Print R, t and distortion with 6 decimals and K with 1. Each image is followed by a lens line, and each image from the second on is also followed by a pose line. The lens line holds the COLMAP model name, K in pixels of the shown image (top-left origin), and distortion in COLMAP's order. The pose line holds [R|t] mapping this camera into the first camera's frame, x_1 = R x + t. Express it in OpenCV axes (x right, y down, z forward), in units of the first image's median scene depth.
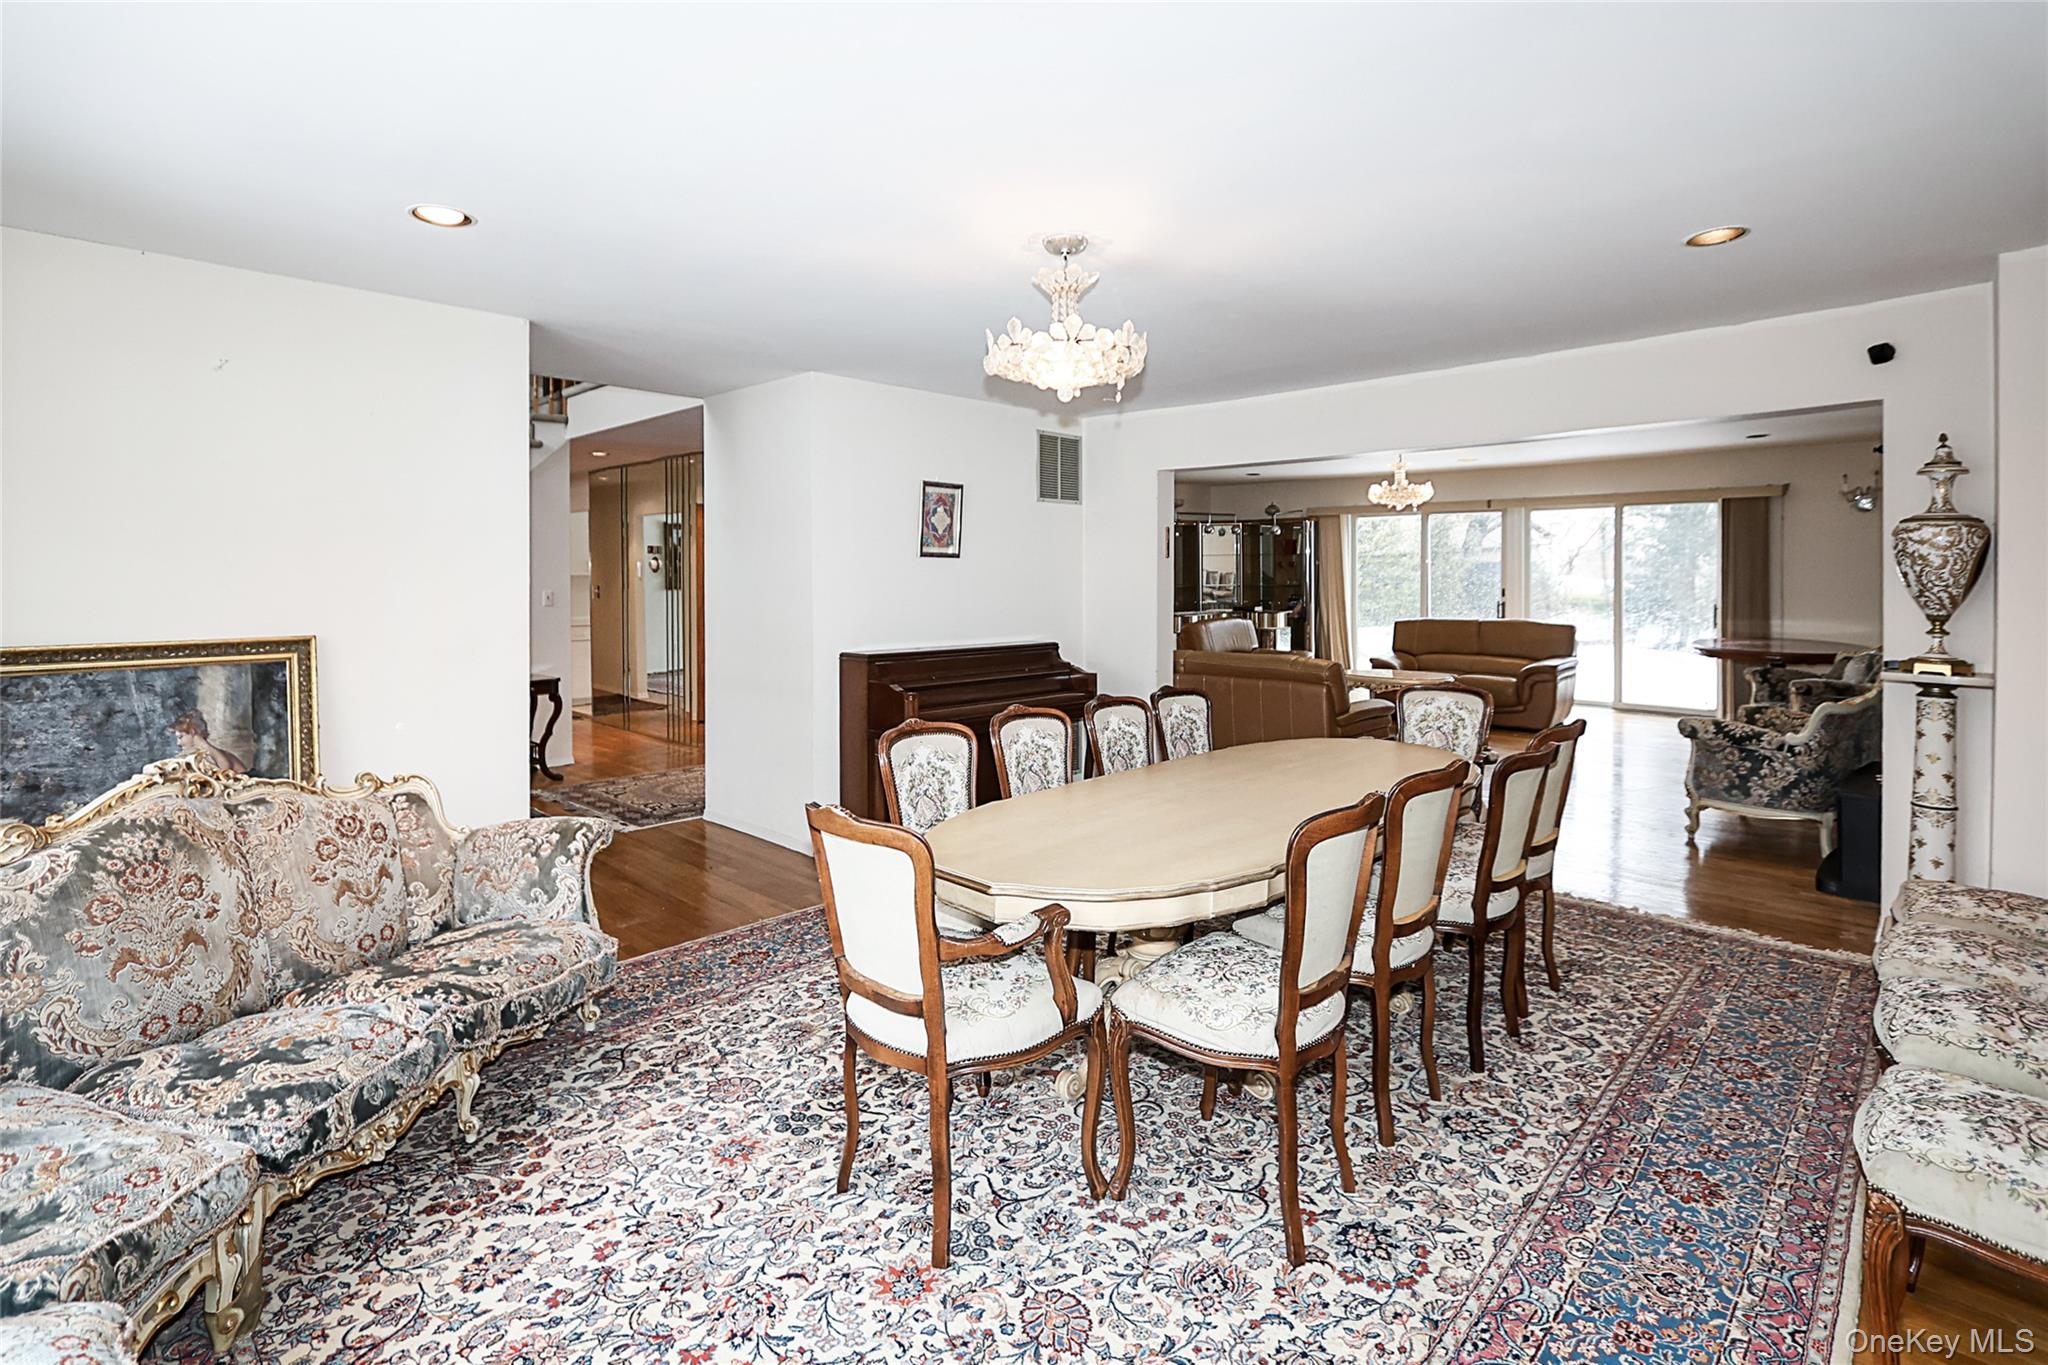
lens RADIAL K [[971.2, 0, 1025.0], [0, 971.2, 624.6], [0, 0, 1]] dist [-0.017334, -0.000611]
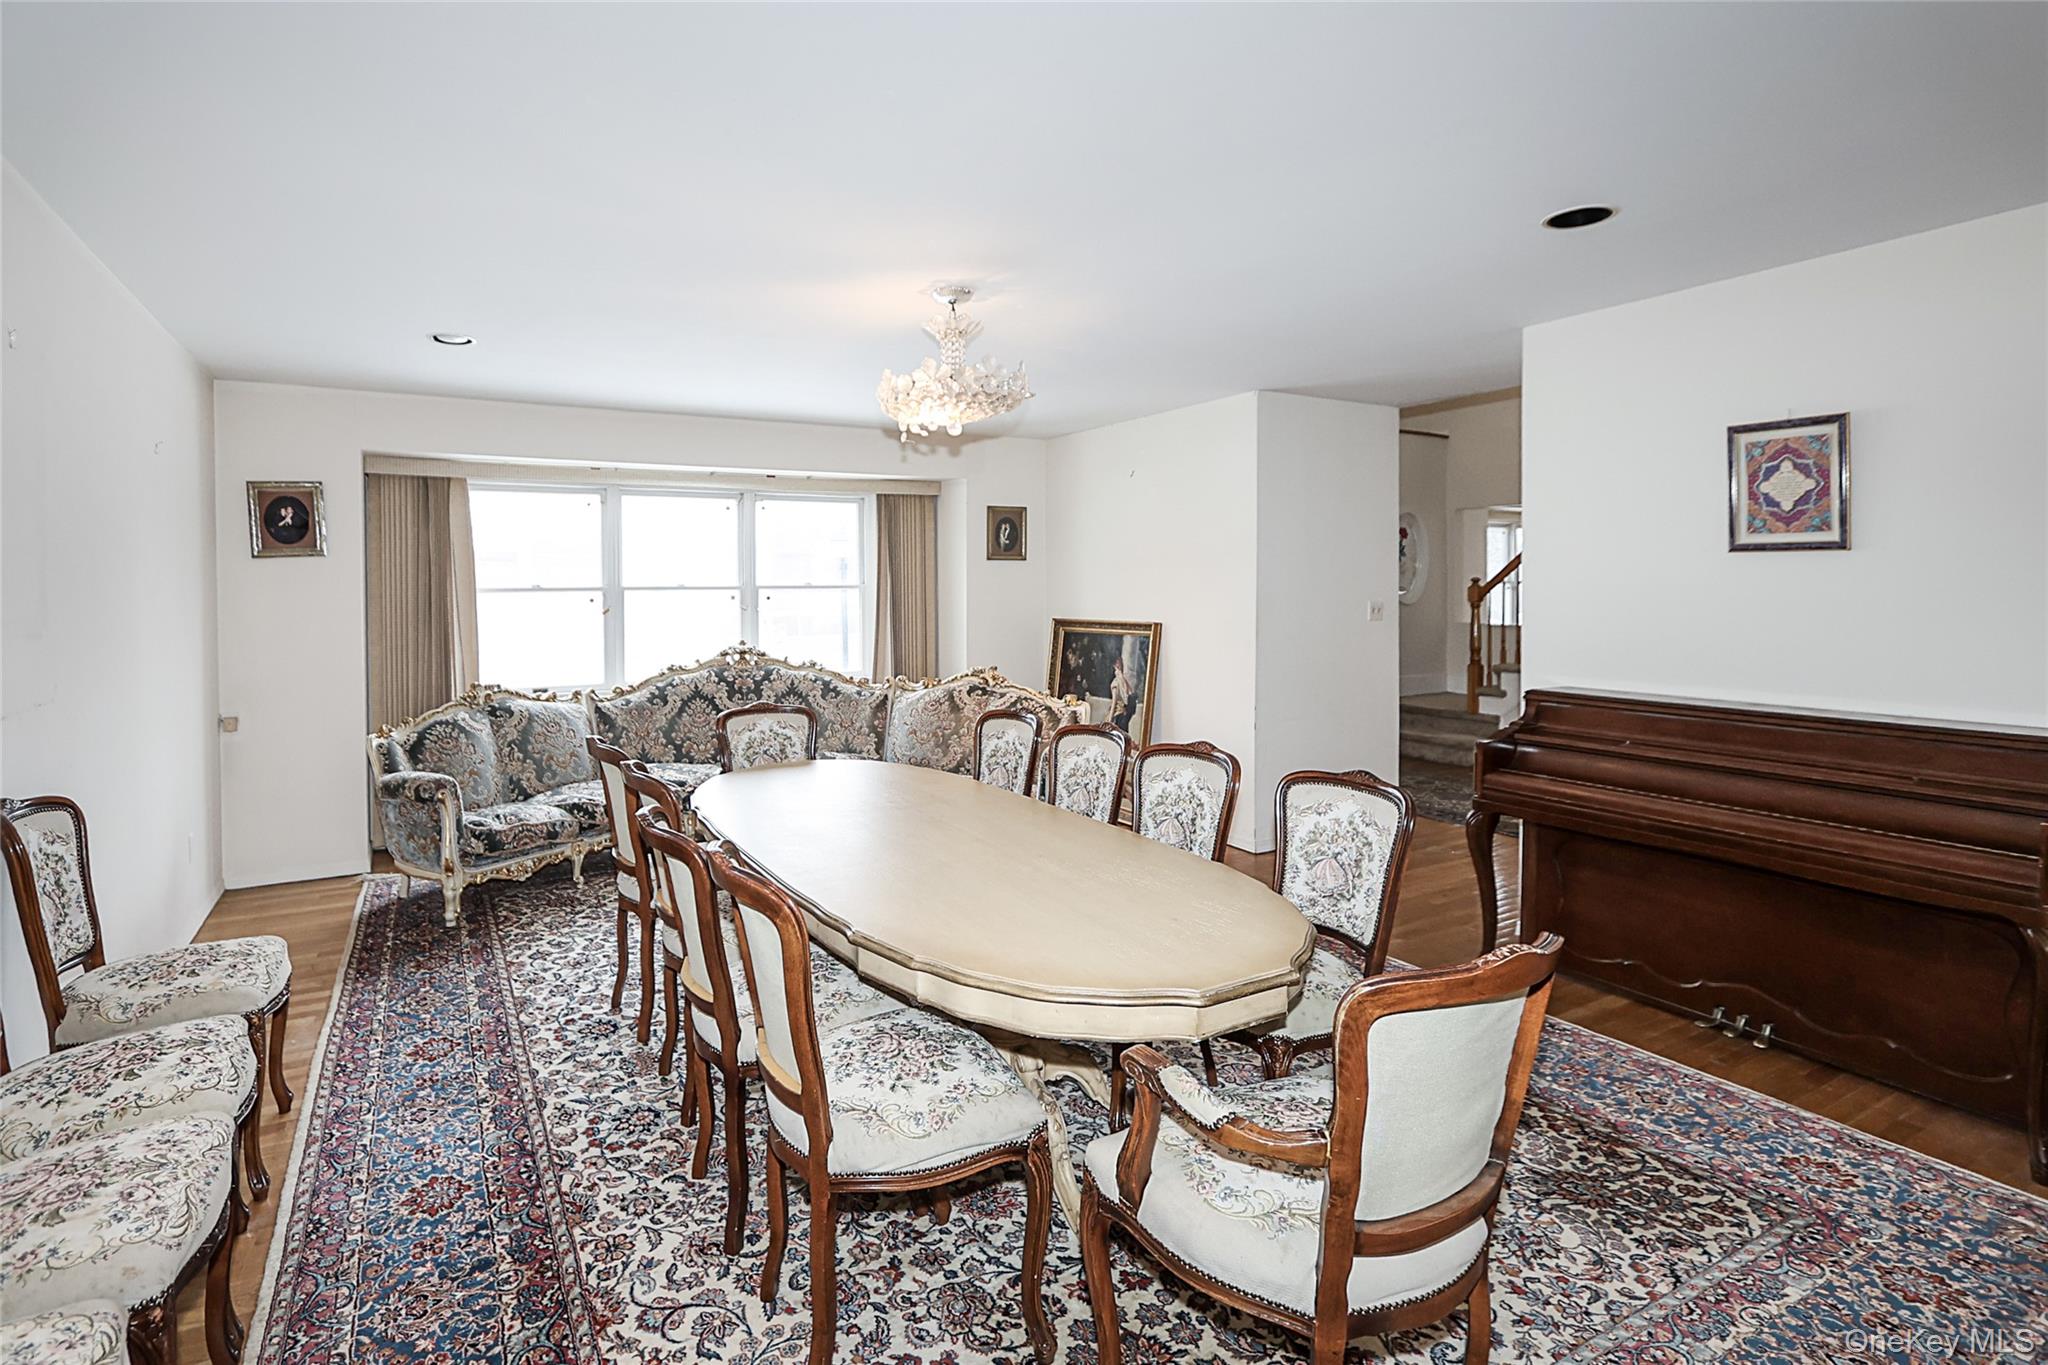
lens RADIAL K [[971.2, 0, 1025.0], [0, 971.2, 624.6], [0, 0, 1]] dist [-0.017334, -0.000611]
pose [[-0.250206, 0.040361, -0.967351, 1.331793], [-0.038398, 0.997931, 0.051569, -0.085982], [0.967431, 0.050048, -0.248139, 1.624597]]
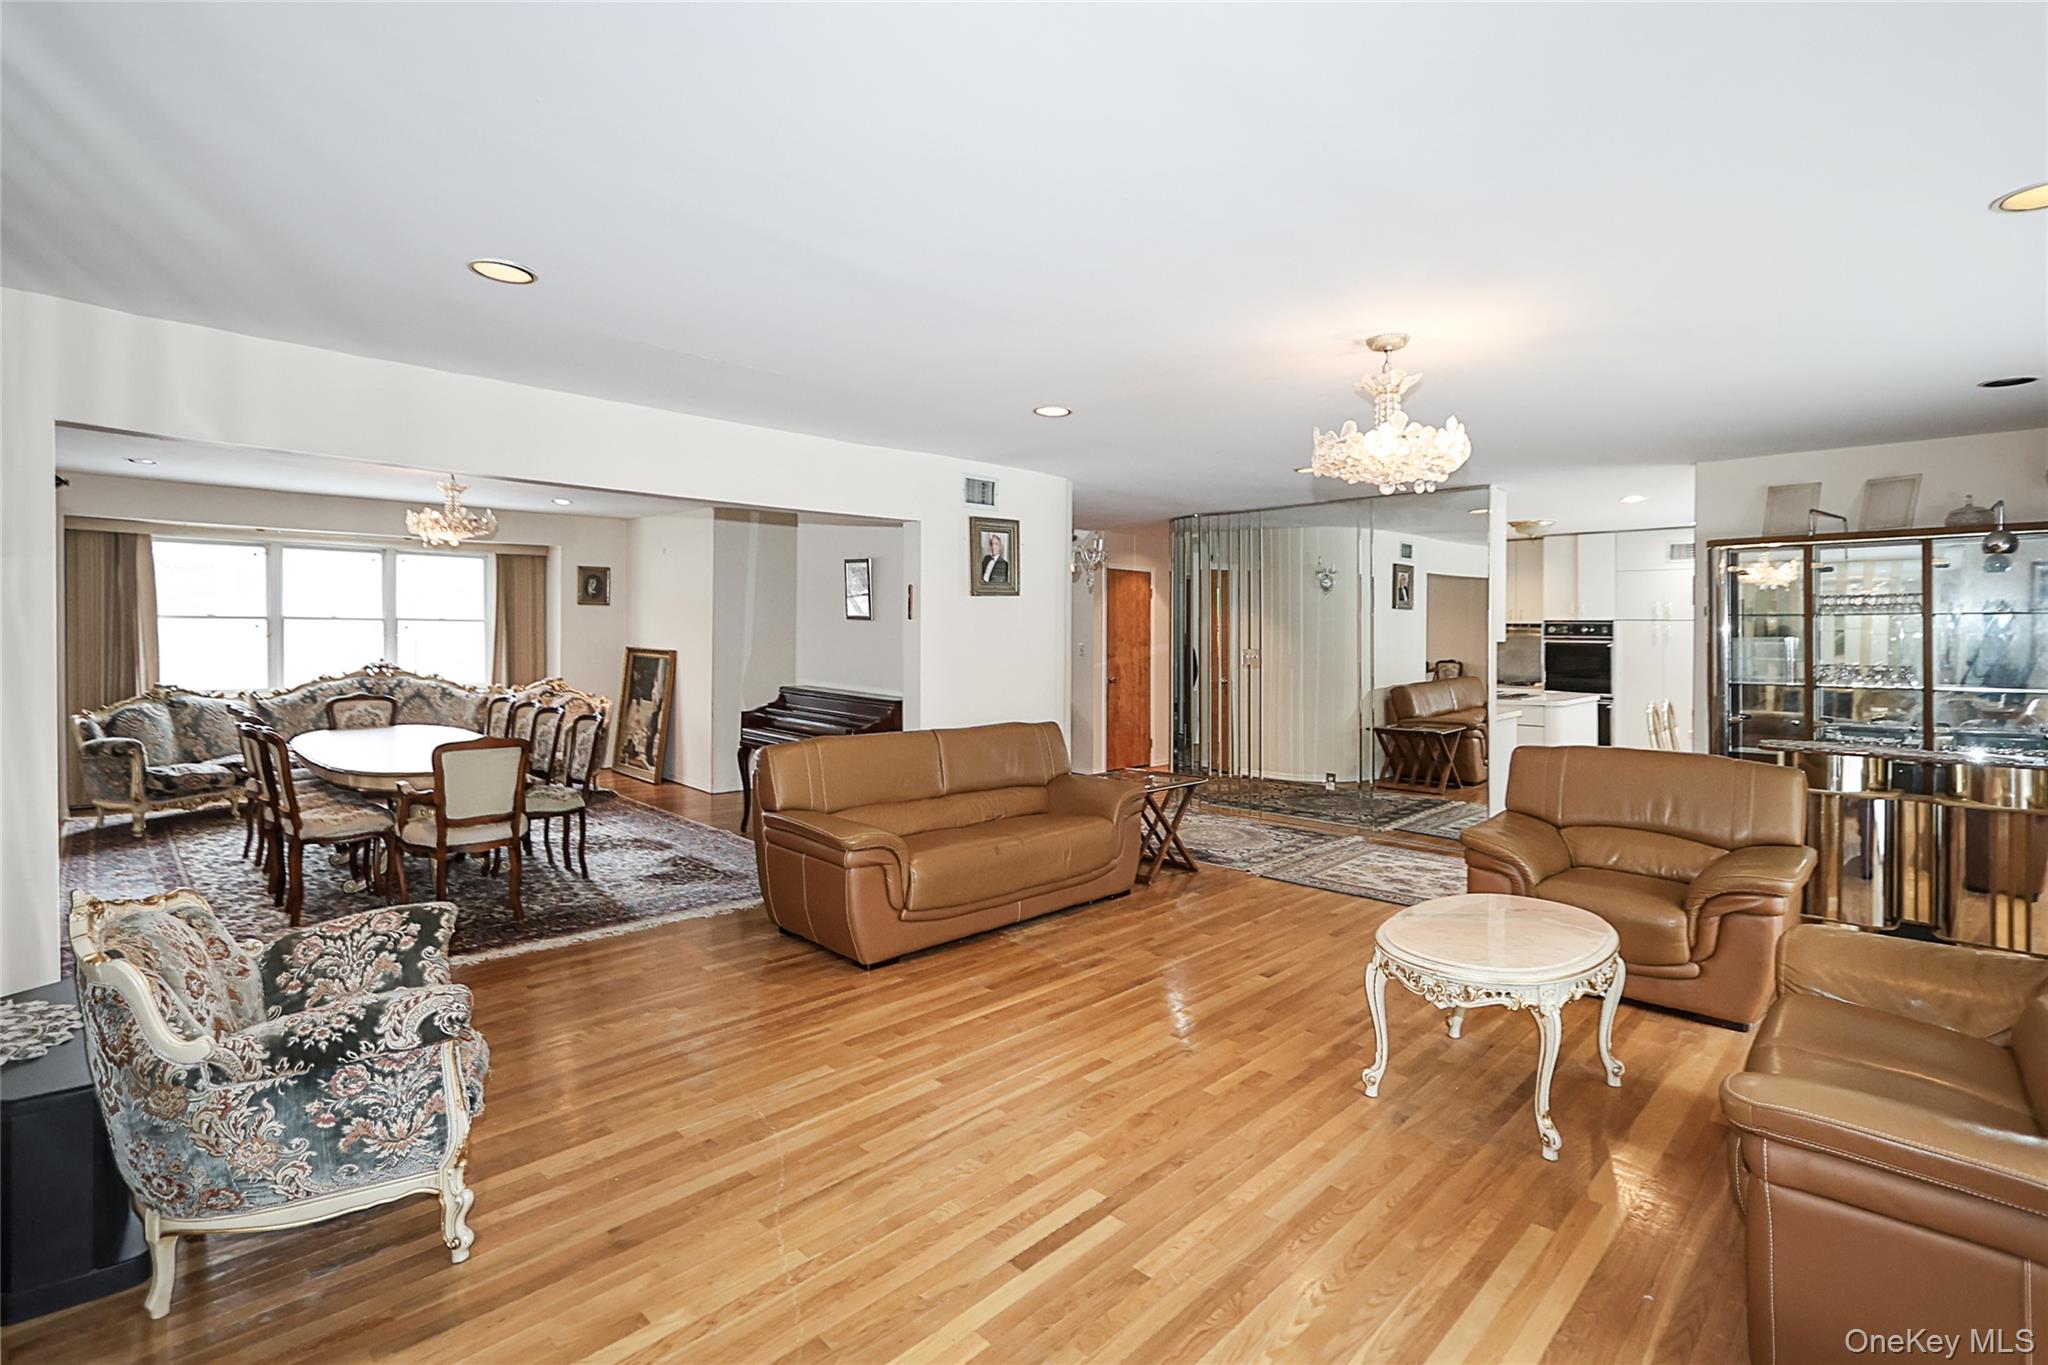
lens RADIAL K [[950.1, 0, 1024.0], [0, 950.1, 682.5], [0, 0, 1]] dist [-0.028451, 0.000159]
pose [[-0.020993, 0.061463, -0.997889, 2.272953], [-0.069480, 0.995606, 0.062784, -0.160978], [0.997362, 0.070651, -0.016630, 2.544206]]
